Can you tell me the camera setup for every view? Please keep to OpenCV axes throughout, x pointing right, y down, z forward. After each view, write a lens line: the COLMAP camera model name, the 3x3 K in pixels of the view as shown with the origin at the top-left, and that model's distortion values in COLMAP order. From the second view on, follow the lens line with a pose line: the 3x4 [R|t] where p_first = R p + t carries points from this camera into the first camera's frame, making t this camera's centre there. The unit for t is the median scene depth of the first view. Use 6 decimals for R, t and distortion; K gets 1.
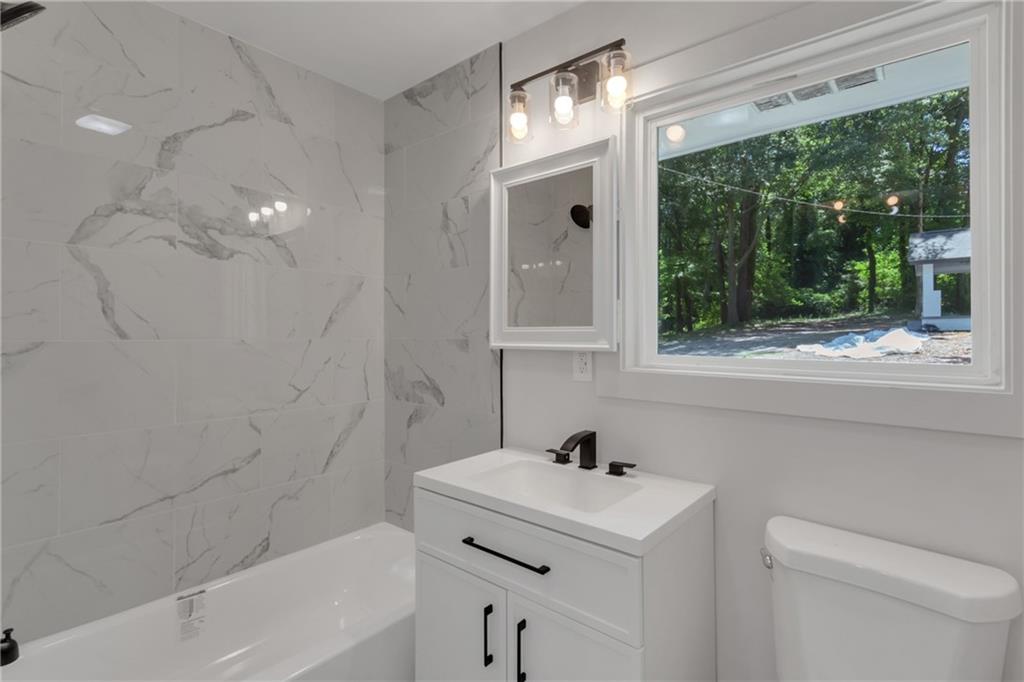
lens RADIAL K [[504.4, 0, 454.1], [0, 504.4, 335.7], [0, 0, 1]] dist [0.025032, -0.000700]
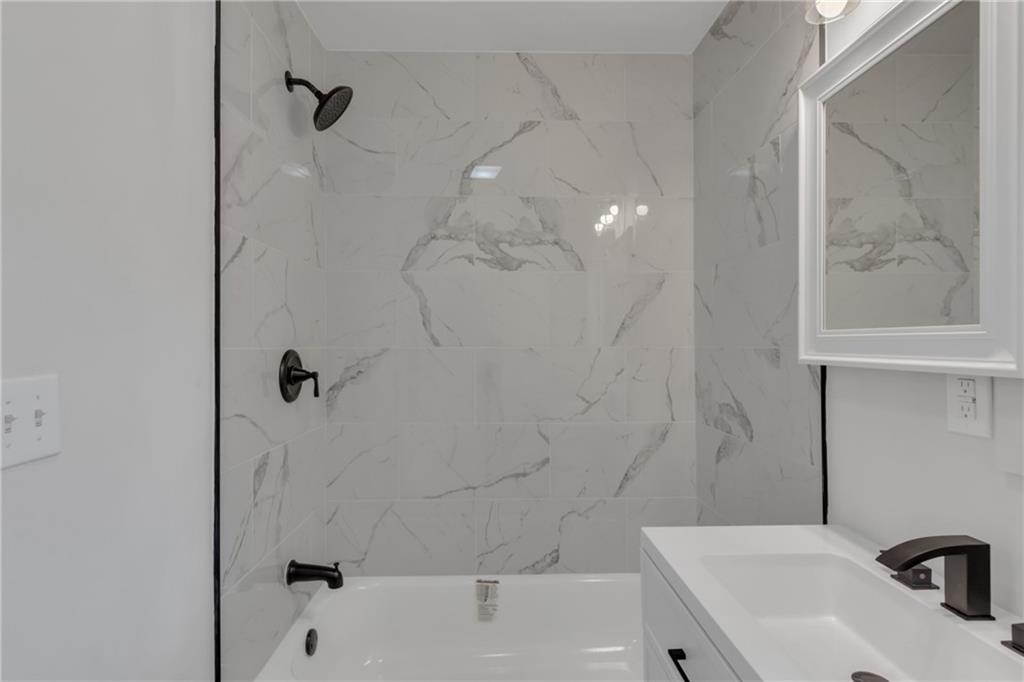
lens RADIAL K [[479.4, 0, 509.0], [0, 479.4, 345.8], [0, 0, 1]] dist [0.019183, -0.000992]
pose [[0.713635, 0.003179, -0.700510, 0.229086], [-0.000126, 0.999990, 0.004410, 0.000215], [0.700517, -0.003059, 0.713629, 0.290520]]
